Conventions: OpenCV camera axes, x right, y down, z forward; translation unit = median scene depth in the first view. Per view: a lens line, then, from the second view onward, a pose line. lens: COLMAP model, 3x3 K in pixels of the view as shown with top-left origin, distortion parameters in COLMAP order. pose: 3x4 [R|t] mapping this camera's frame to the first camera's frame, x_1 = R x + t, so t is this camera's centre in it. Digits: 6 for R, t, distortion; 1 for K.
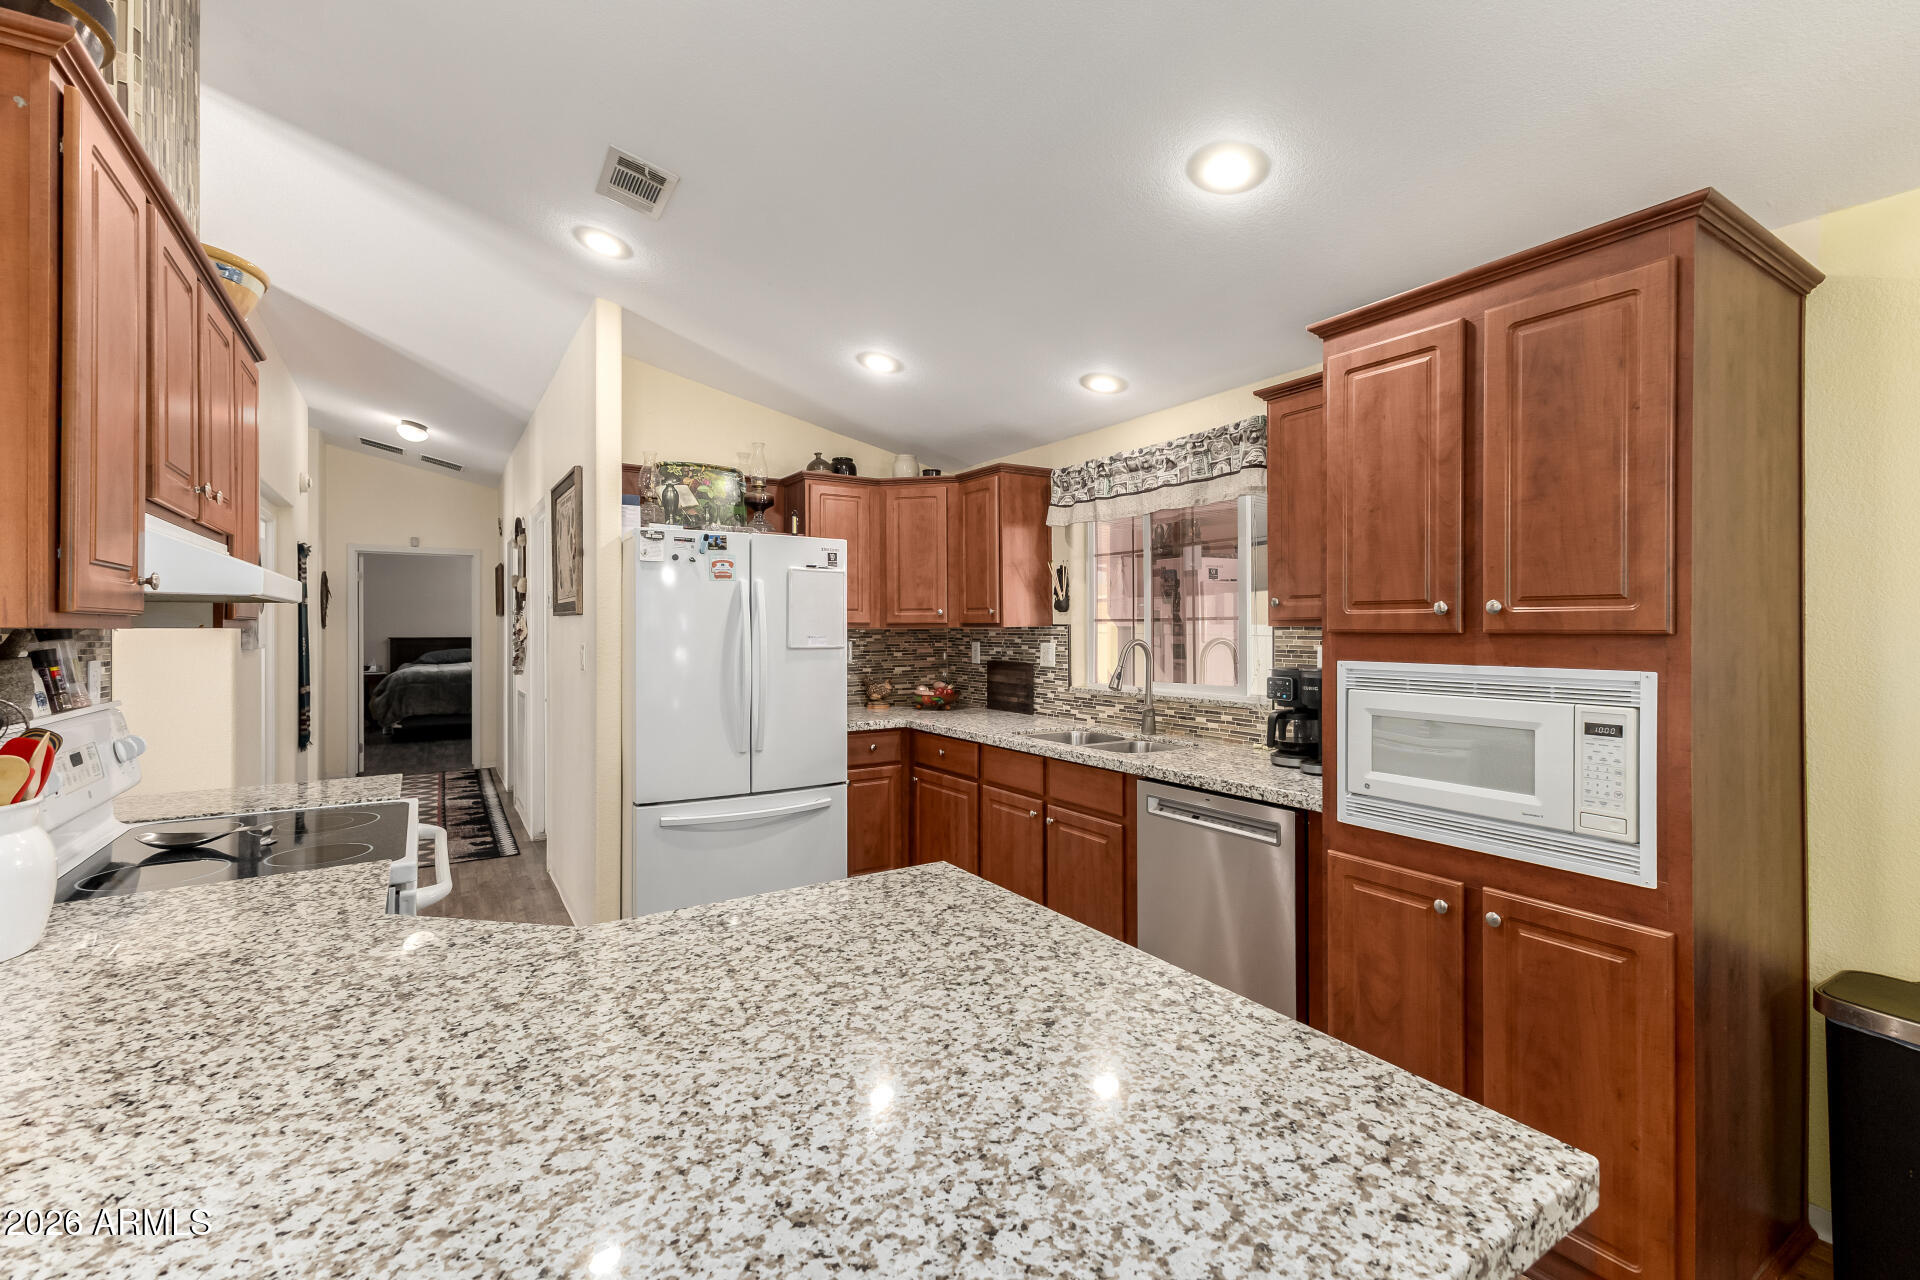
lens RADIAL K [[836.9, 0, 960.8], [0, 836.9, 627.2], [0, 0, 1]] dist [0.006315, 0.000155]
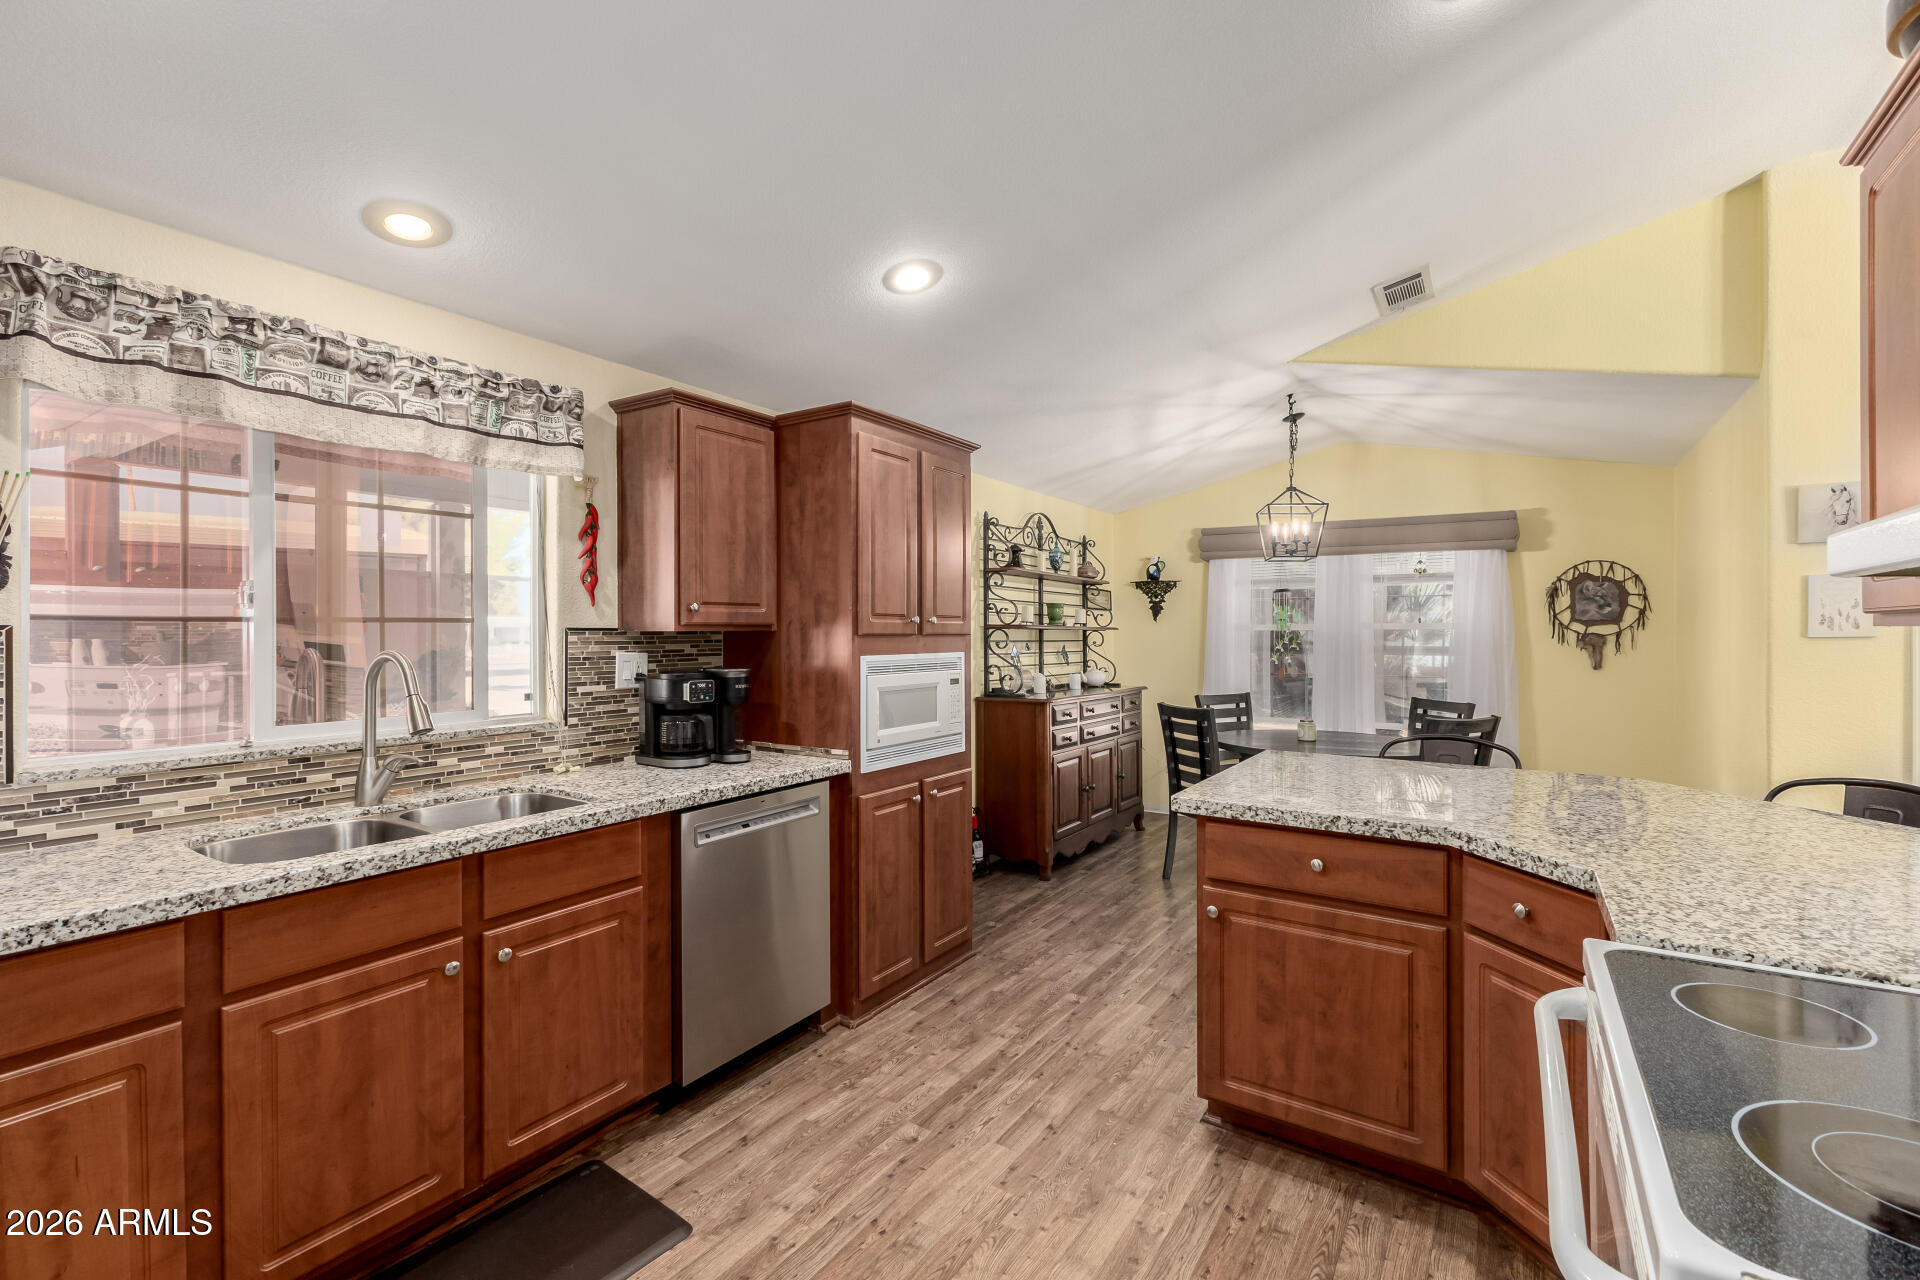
lens RADIAL K [[822.6, 0, 965.9], [0, 822.6, 635.3], [0, 0, 1]] dist [0.005326, -0.000144]
pose [[-0.409934, -0.000712, 0.912115, -0.532662], [0.002465, 0.999995, 0.001888, 0.002652], [-0.912112, 0.003022, -0.409930, 0.881984]]
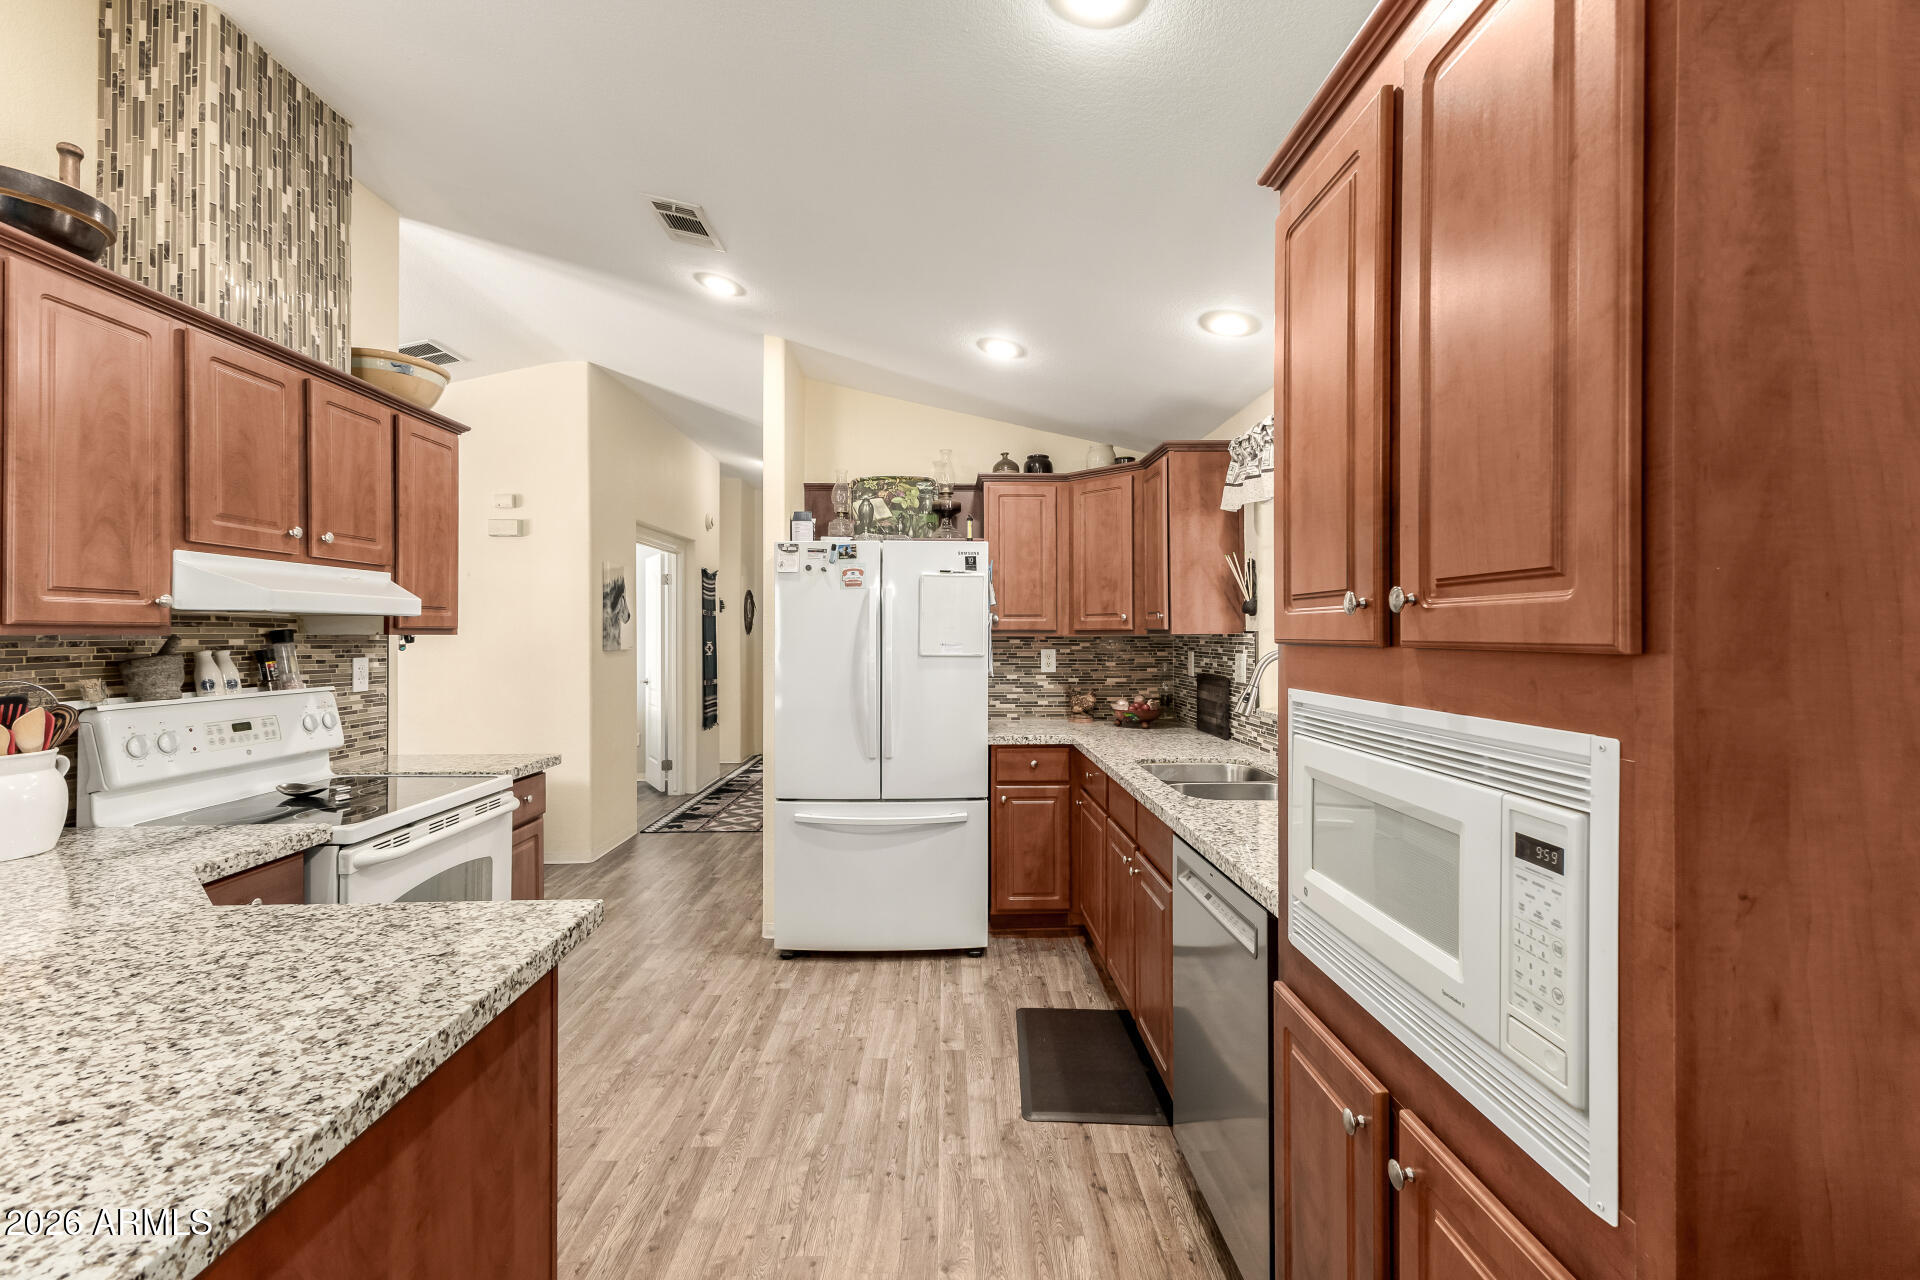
lens RADIAL K [[822.6, 0, 965.9], [0, 822.6, 635.3], [0, 0, 1]] dist [0.005326, -0.000144]
pose [[0.859231, 0.001530, -0.511586, 0.354430], [-0.000502, 0.999998, 0.002147, -0.000907], [0.511588, -0.001588, 0.859229, 0.211345]]
